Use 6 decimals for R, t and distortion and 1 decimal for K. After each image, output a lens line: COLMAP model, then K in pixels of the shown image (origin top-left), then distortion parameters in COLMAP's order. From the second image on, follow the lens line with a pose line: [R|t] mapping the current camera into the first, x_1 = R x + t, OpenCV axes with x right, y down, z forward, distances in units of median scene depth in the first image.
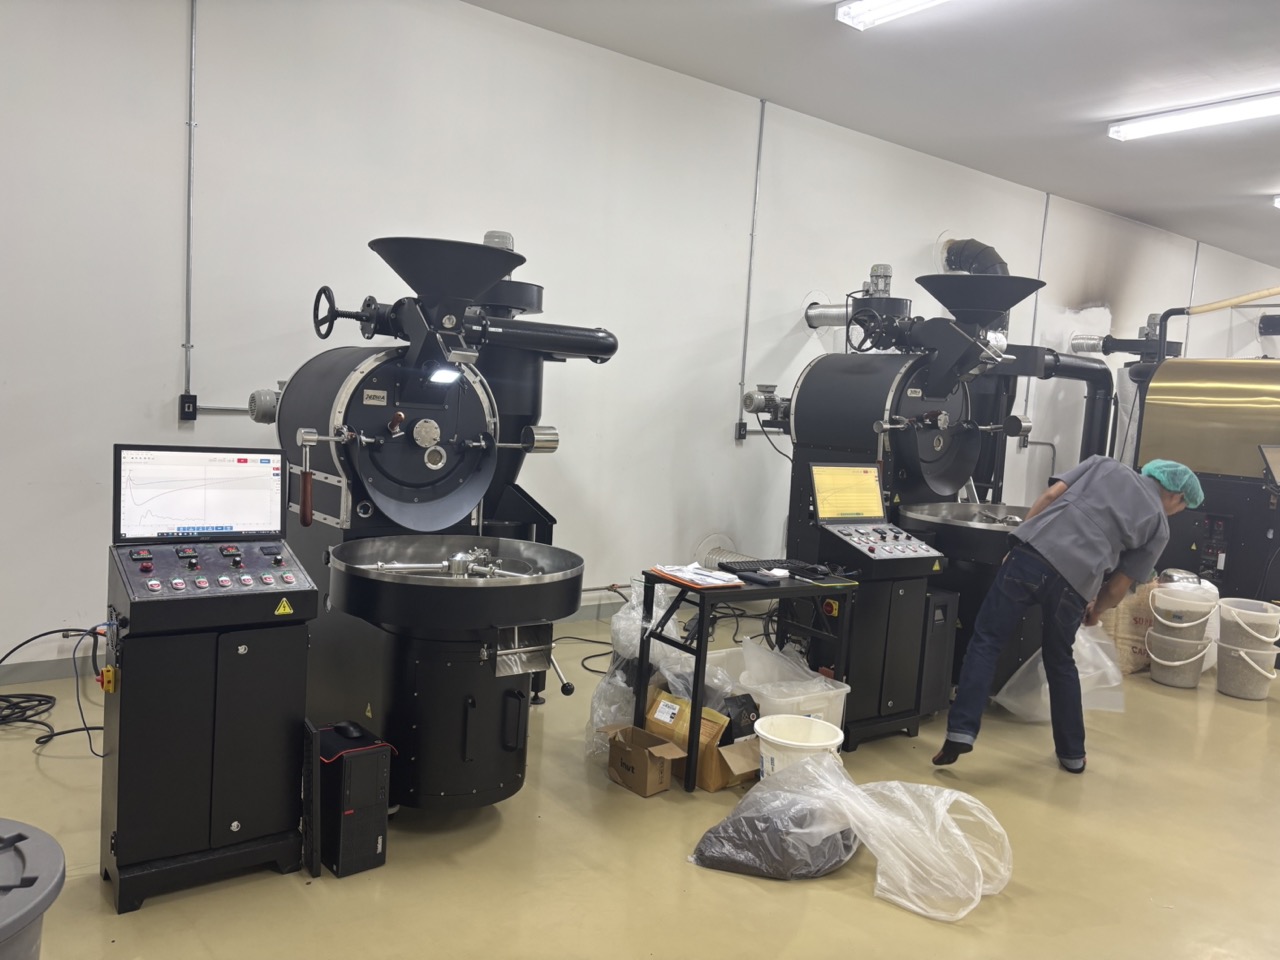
lens RADIAL K [[979.4, 0, 641.4], [0, 979.4, 488.0], [0, 0, 1]] dist [0.053018, -0.075584]
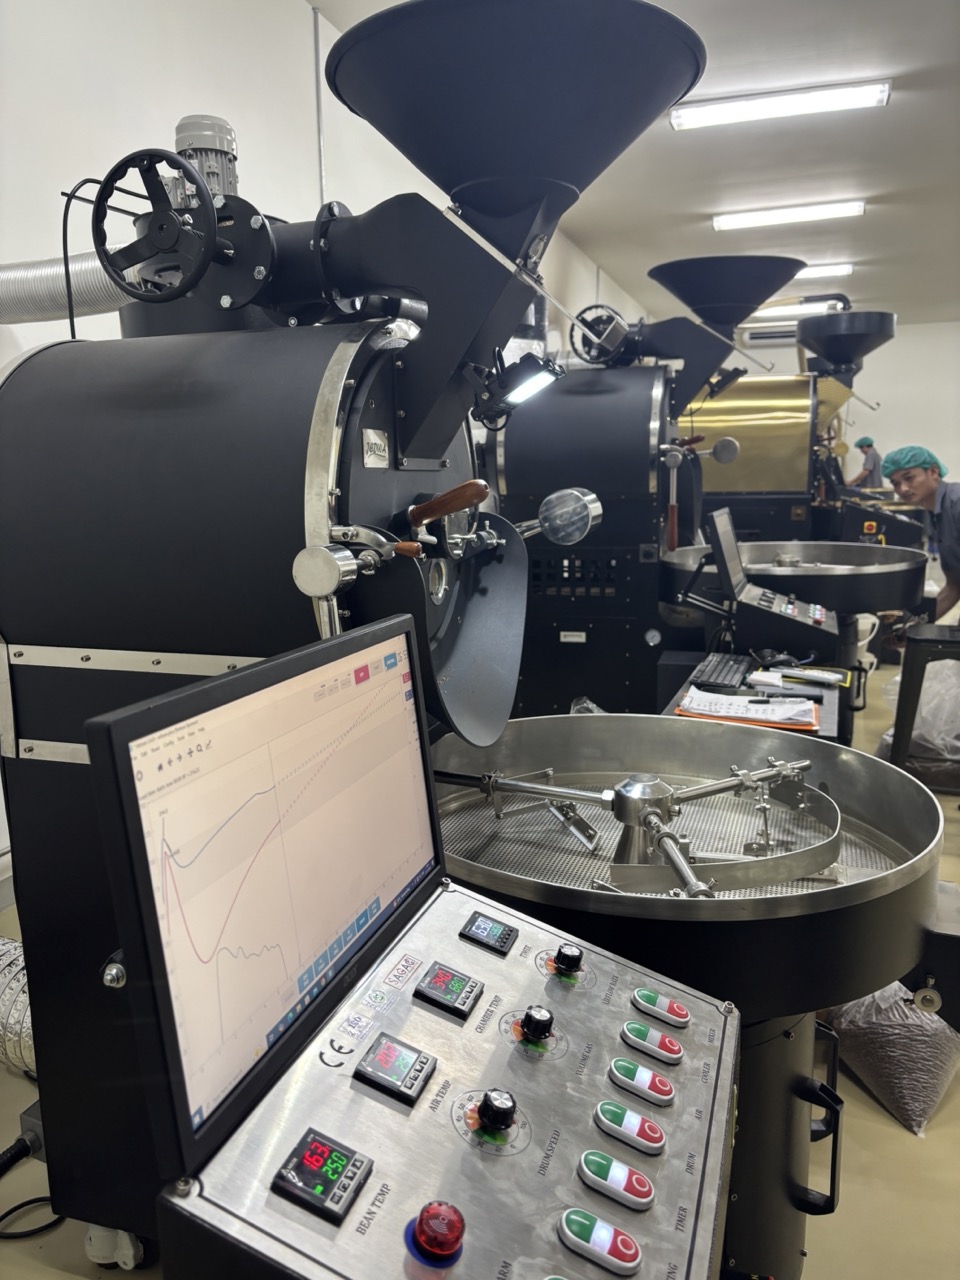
lens RADIAL K [[979.4, 0, 486.6], [0, 979.4, 651.4], [0, 0, 1]] dist [0.053018, -0.075584]
pose [[0.823634, -0.176923, 0.538818, -0.453843], [0.116993, 0.982663, 0.143827, -0.062107], [-0.554923, -0.055422, 0.830053, 0.626885]]
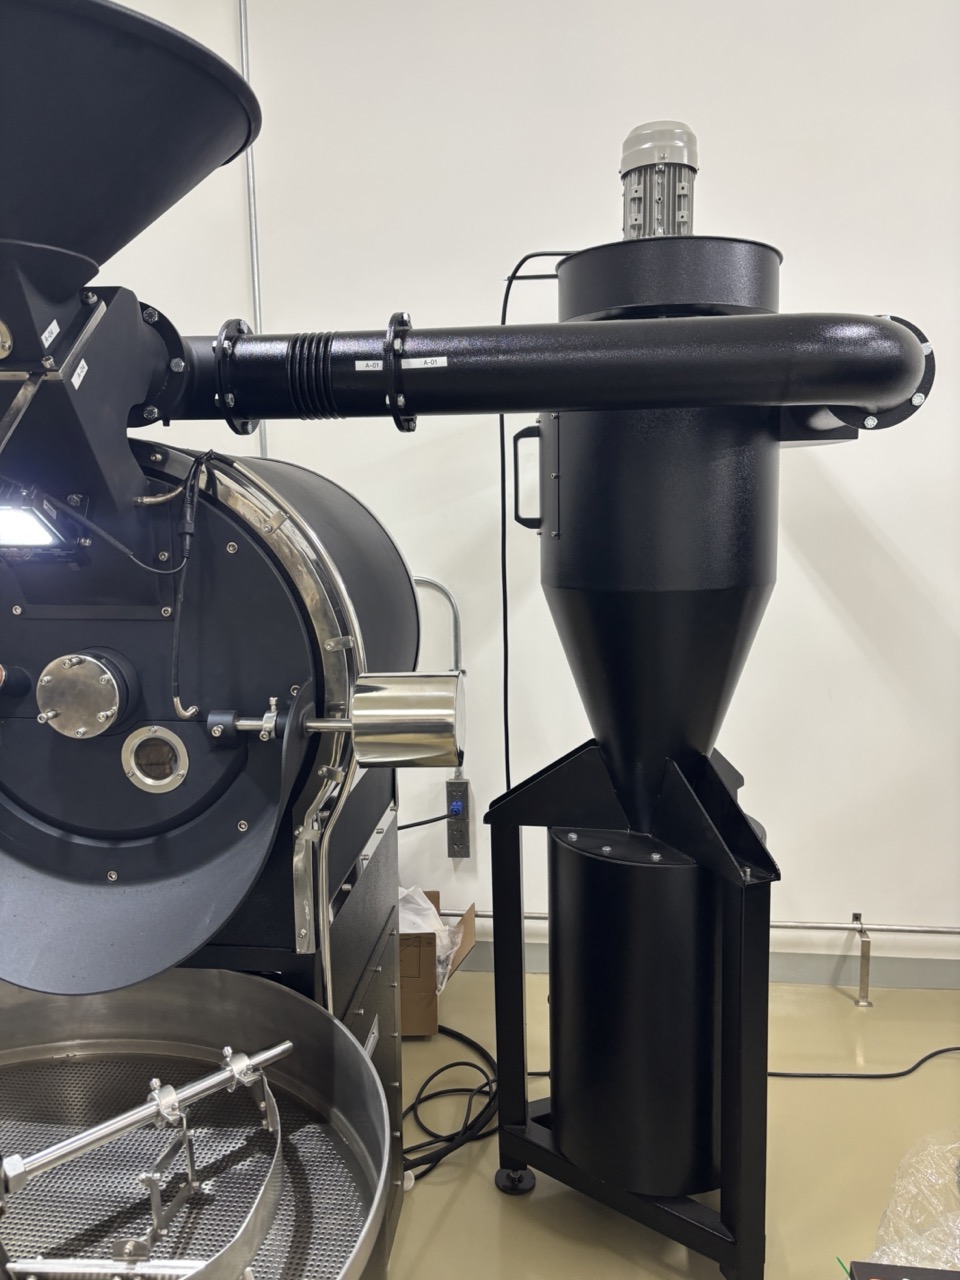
lens RADIAL K [[978.1, 0, 481.8], [0, 978.1, 649.7], [0, 0, 1]] dist [0.052801, -0.062691]
pose [[0.719217, 0.033995, -0.693953, 0.113673], [-0.004545, 0.999011, 0.044229, -0.087376], [0.694771, -0.028656, 0.718660, 0.856722]]
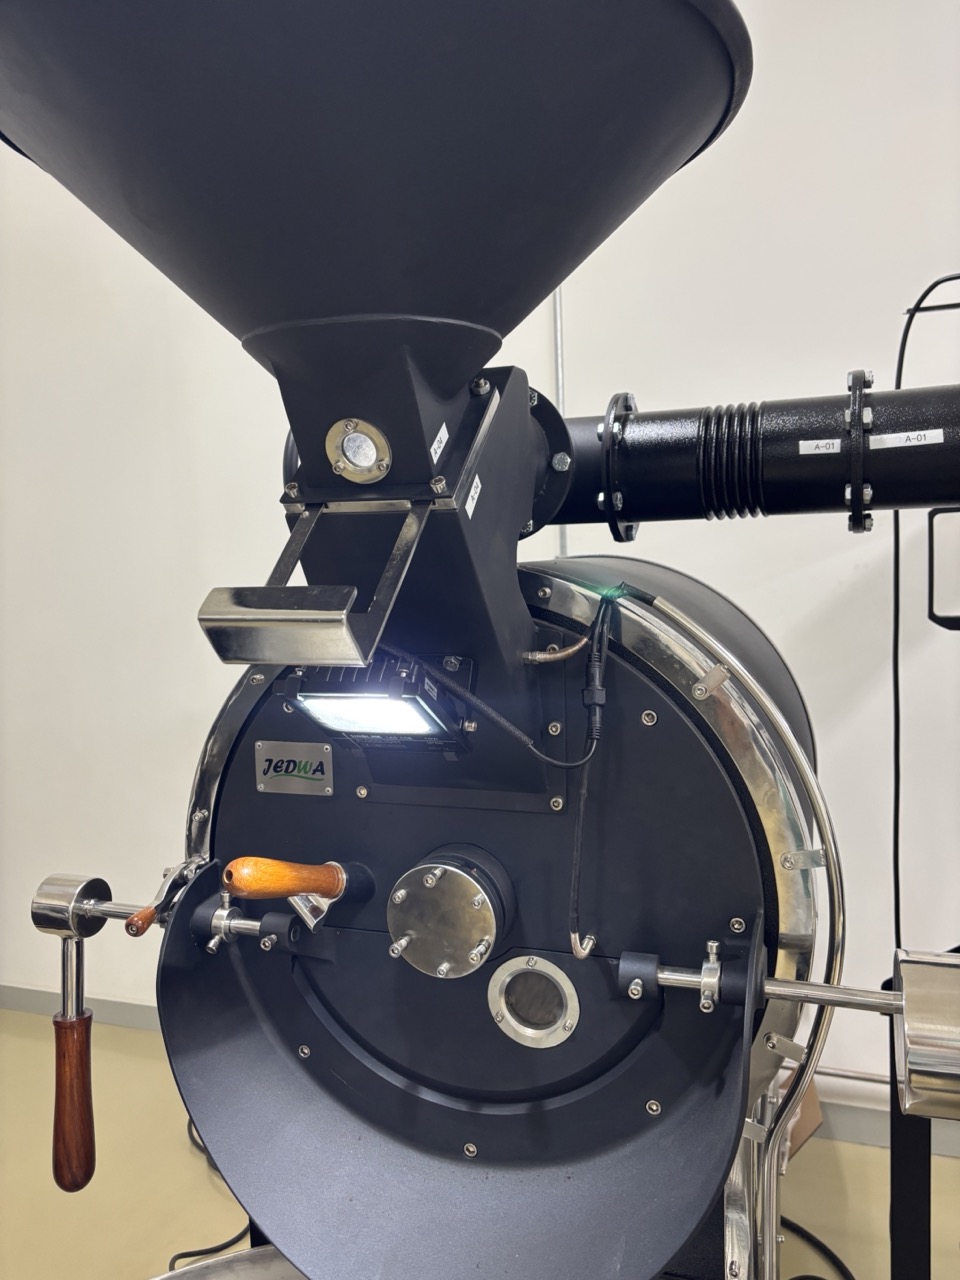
lens RADIAL K [[979.4, 0, 486.6], [0, 979.4, 651.4], [0, 0, 1]] dist [0.053018, -0.075584]
pose [[0.542246, 0.008220, -0.840179, -0.006002], [-0.004848, 0.999966, 0.006654, -0.125056], [0.840206, 0.000465, 0.542268, 0.878256]]
